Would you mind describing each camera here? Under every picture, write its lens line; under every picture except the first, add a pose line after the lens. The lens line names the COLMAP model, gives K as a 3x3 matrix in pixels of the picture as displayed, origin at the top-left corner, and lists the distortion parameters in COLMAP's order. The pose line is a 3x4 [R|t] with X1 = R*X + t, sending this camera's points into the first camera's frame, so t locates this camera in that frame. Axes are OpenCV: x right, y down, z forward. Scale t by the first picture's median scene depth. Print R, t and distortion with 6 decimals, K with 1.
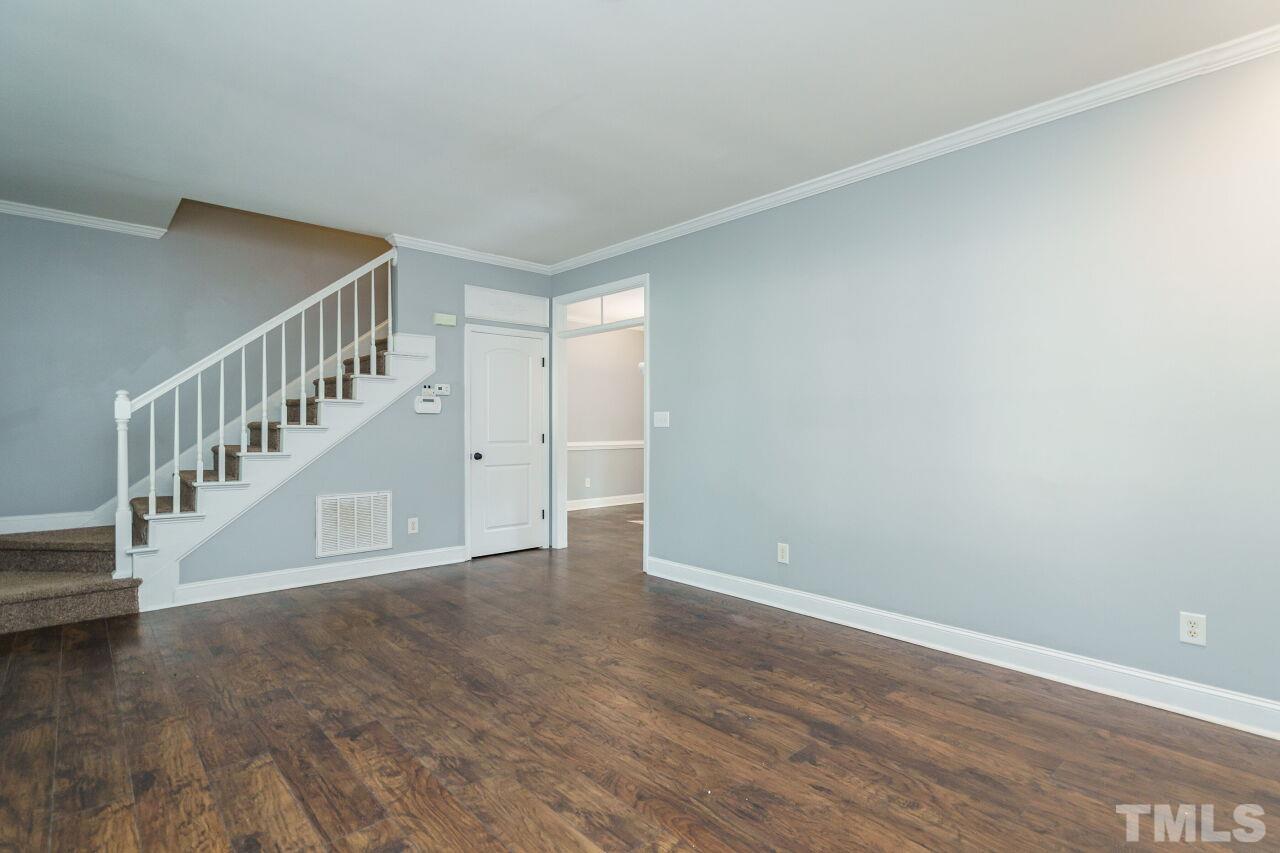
lens RADIAL K [[625.0, 0, 635.1], [0, 625.0, 429.2], [0, 0, 1]] dist [0.001880, 0.000858]
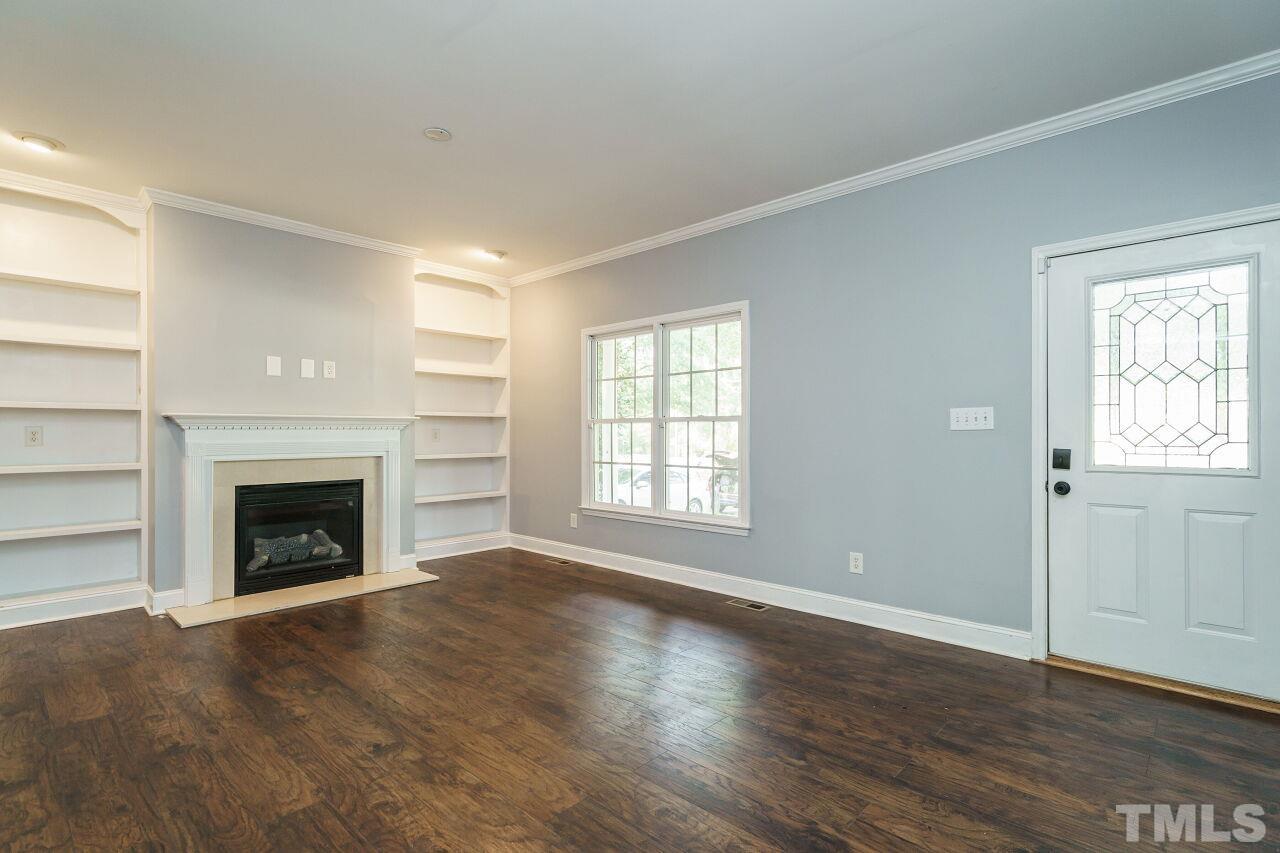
lens RADIAL K [[605.1, 0, 640.0], [0, 605.1, 426.5], [0, 0, 1]] dist [0.001744, 0.000290]
pose [[-0.996083, -0.000605, -0.088423, -0.307376], [-0.000298, 0.999994, -0.003478, -0.001253], [0.088425, -0.003438, -0.996077, 1.944271]]
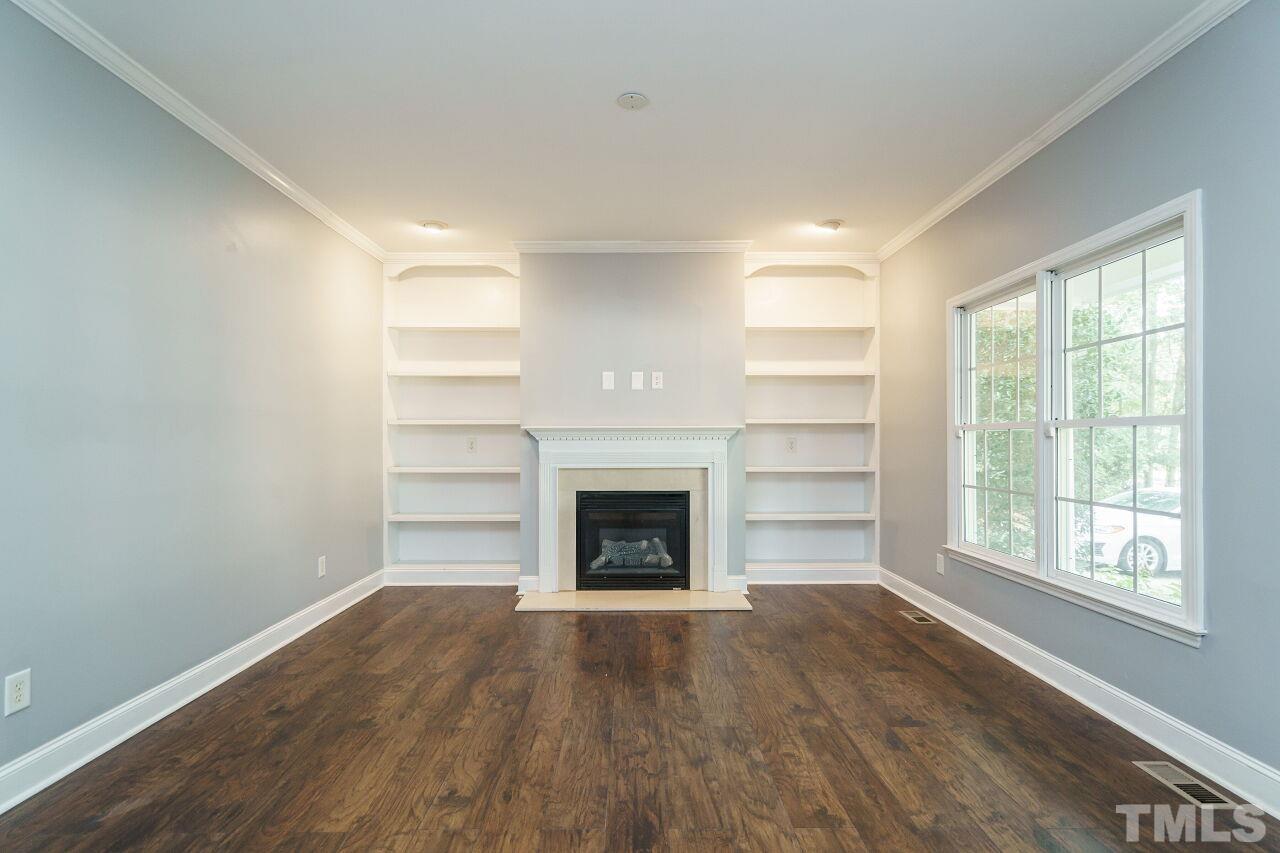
lens RADIAL K [[615.2, 0, 641.1], [0, 615.2, 434.5], [0, 0, 1]] dist [-0.001016, 0.000215]
pose [[-0.756073, 0.005624, 0.654463, -0.691206], [0.005532, 0.999982, -0.002203, -0.010085], [-0.654464, 0.001954, -0.756091, 1.524786]]
